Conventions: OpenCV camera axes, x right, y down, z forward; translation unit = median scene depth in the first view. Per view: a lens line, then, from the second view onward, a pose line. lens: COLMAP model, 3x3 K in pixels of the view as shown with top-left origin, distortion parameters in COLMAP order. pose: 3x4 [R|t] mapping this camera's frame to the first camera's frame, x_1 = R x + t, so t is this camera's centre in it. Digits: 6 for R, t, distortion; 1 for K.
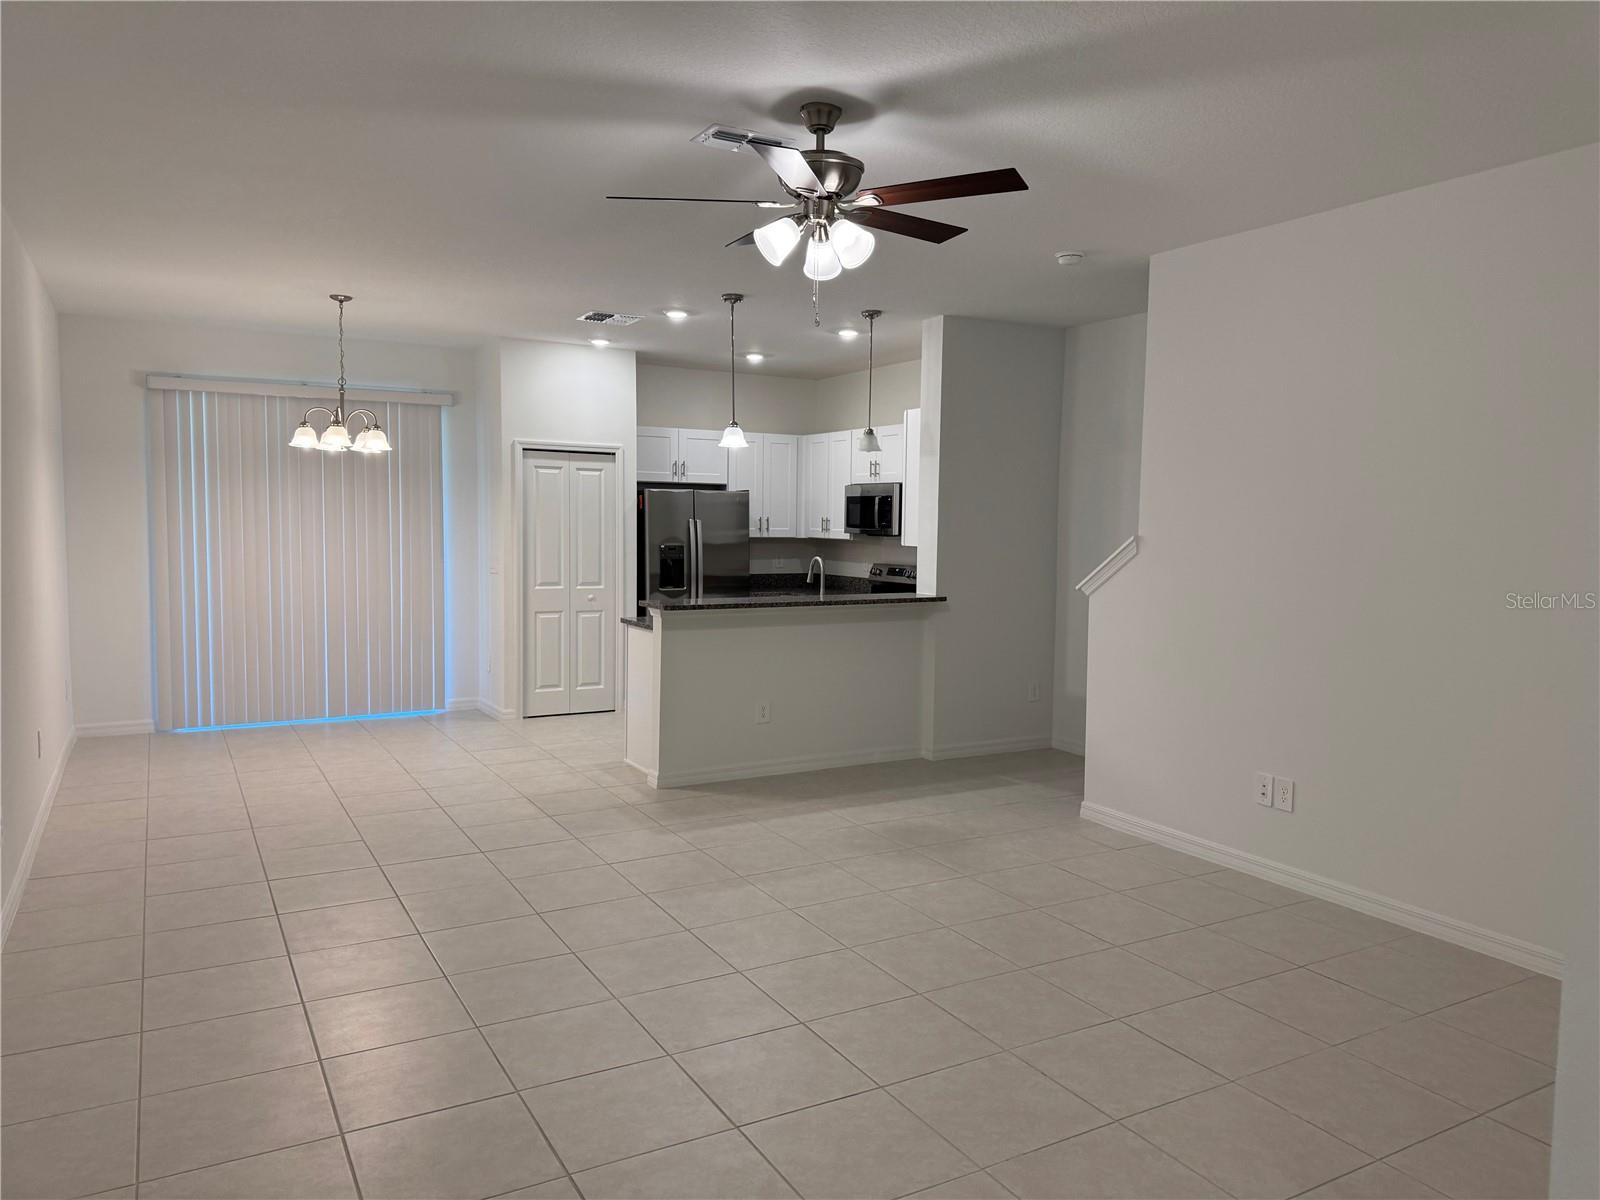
lens RADIAL K [[1128.4, 0, 816.5], [0, 1128.4, 603.4], [0, 0, 1]] dist [0.005801, 0.002515]
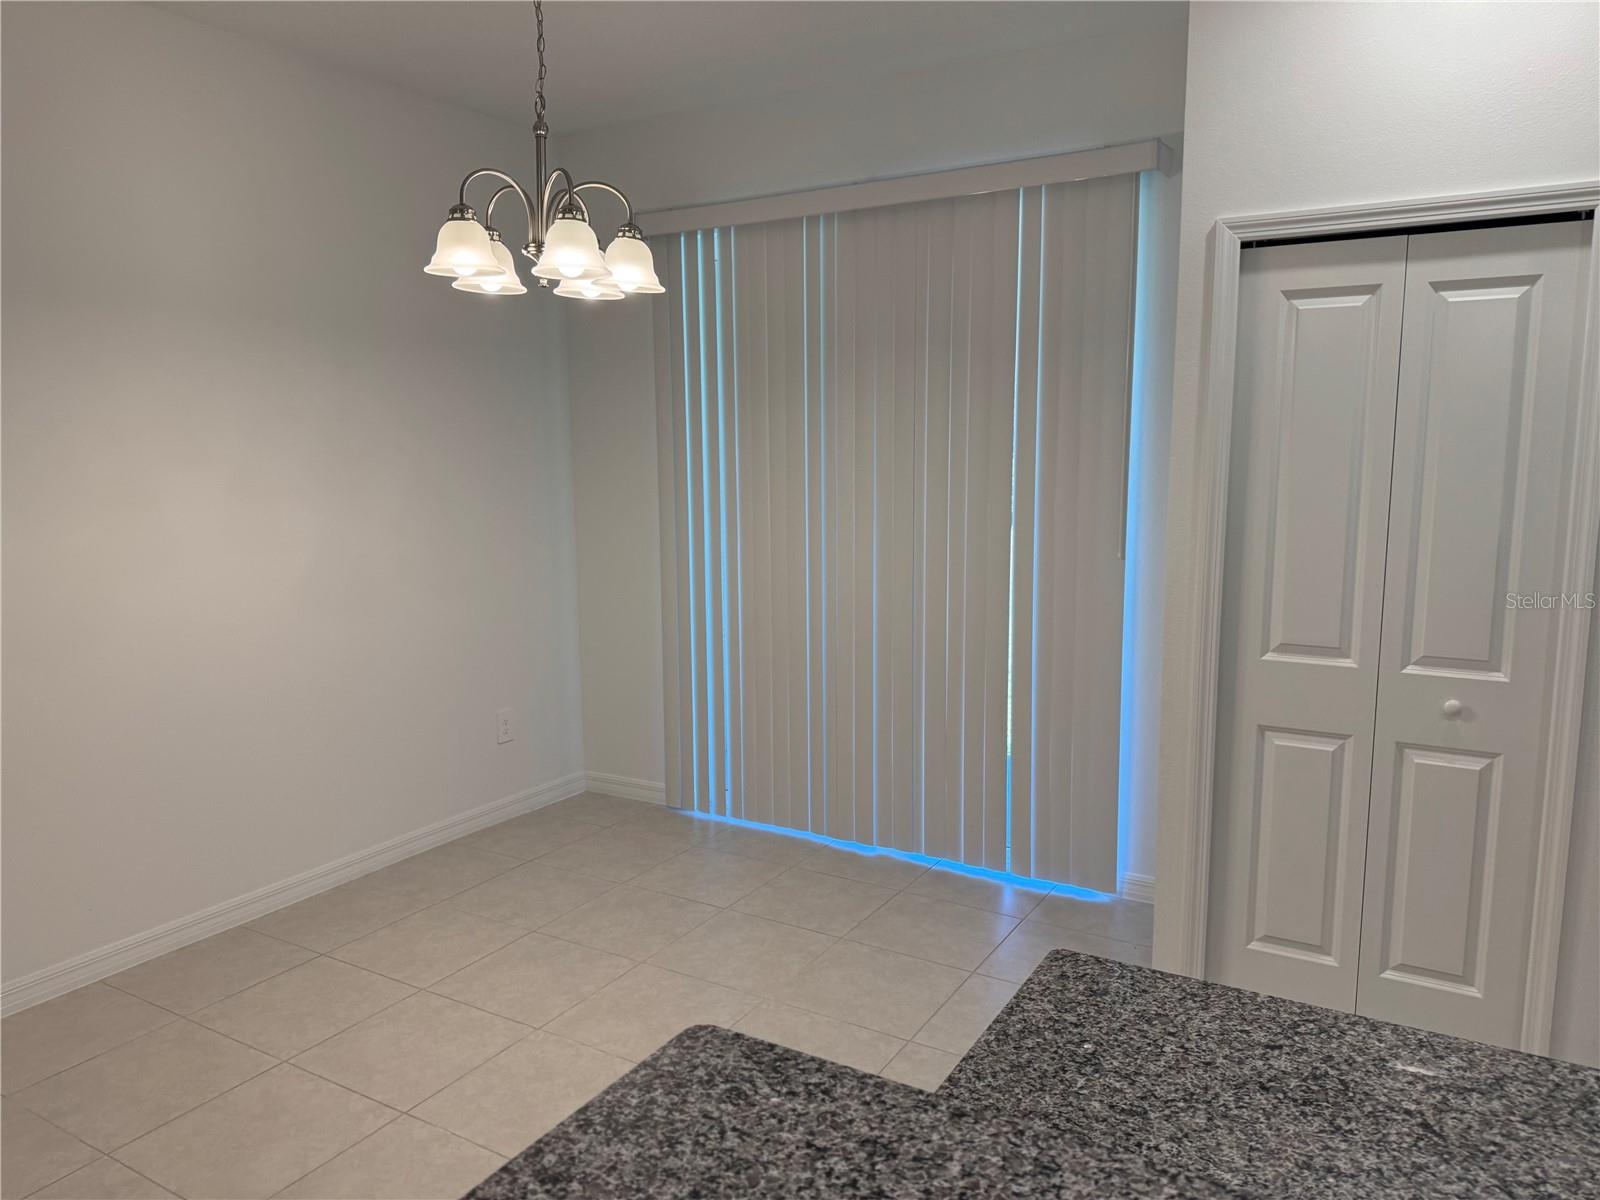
lens RADIAL K [[1128.4, 0, 816.5], [0, 1128.4, 603.4], [0, 0, 1]] dist [0.005801, 0.002515]
pose [[0.491671, 0.105776, -0.864333, -0.021017], [-0.053800, 0.994389, 0.091087, -0.051263], [0.869118, 0.001716, 0.494603, 0.681842]]
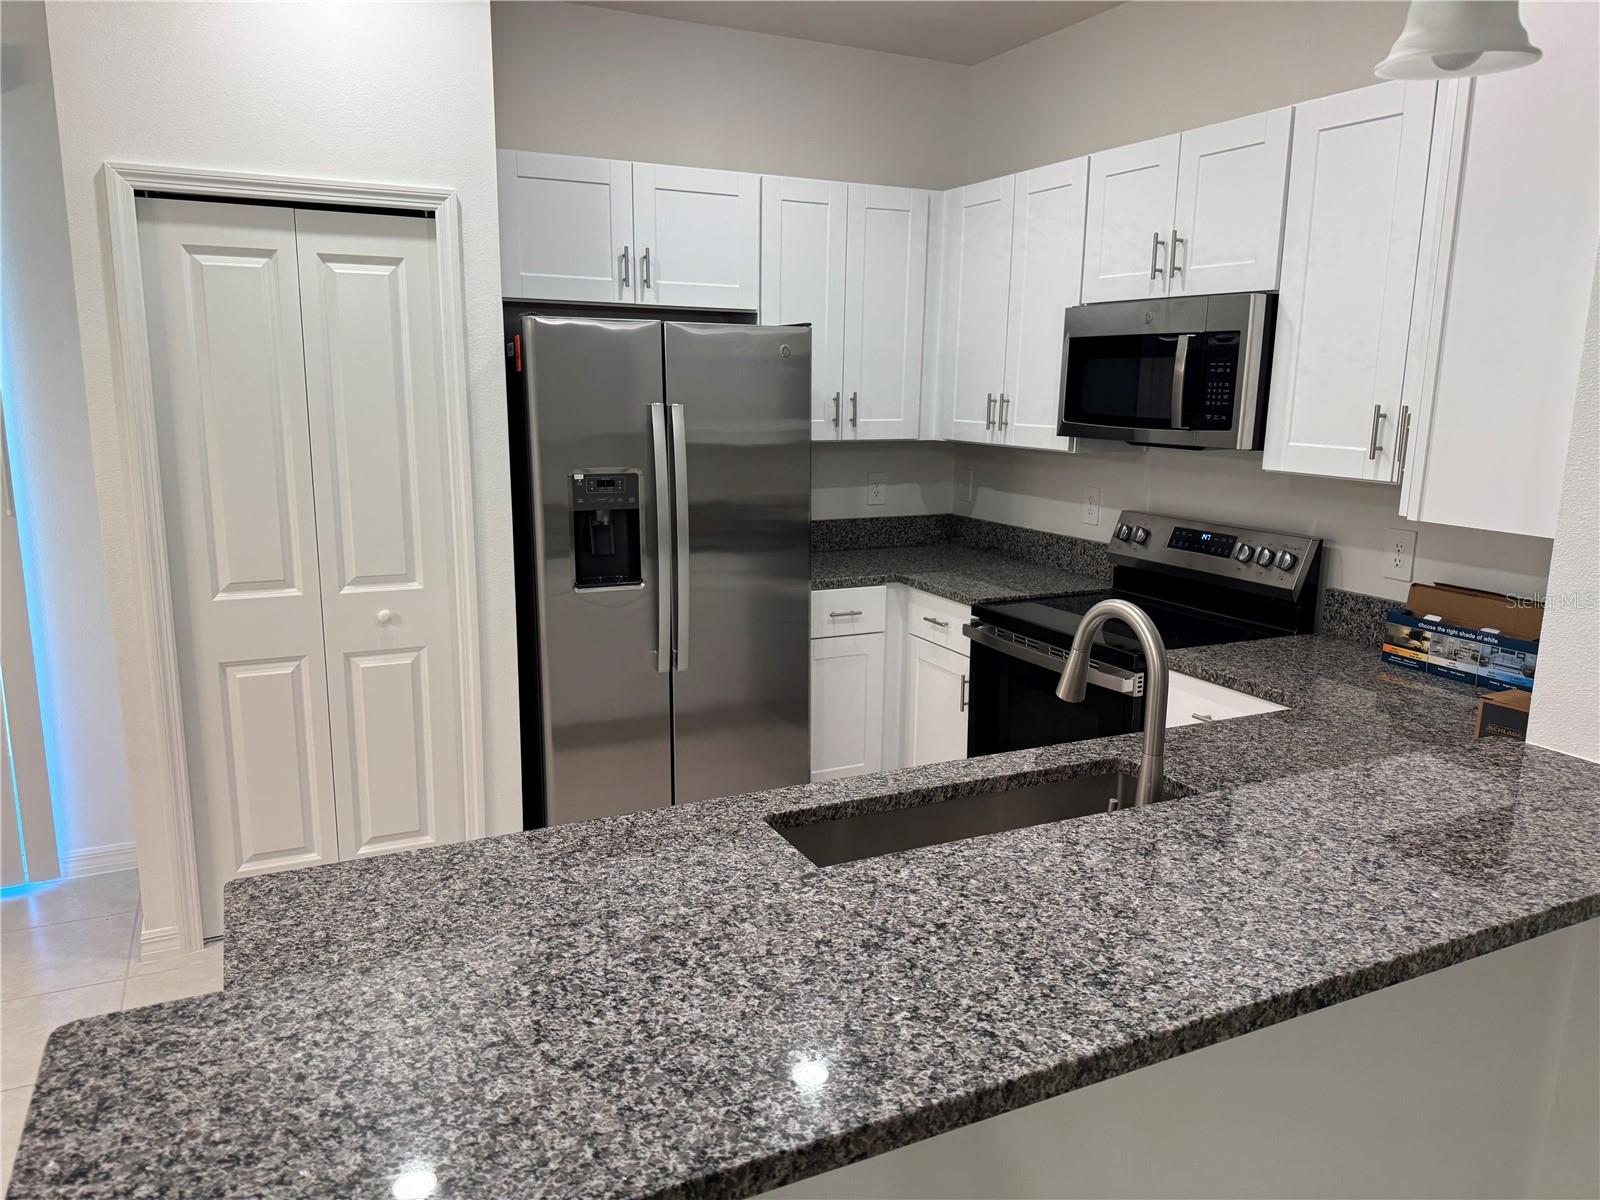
lens RADIAL K [[1123.9, 0, 788.7], [0, 1123.9, 602.1], [0, 0, 1]] dist [0.005426, -0.004380]
pose [[0.997274, 0.012766, -0.072675, -0.039837], [-0.004026, 0.992867, 0.119157, -0.053288], [0.073678, -0.118539, 0.990212, 0.630778]]
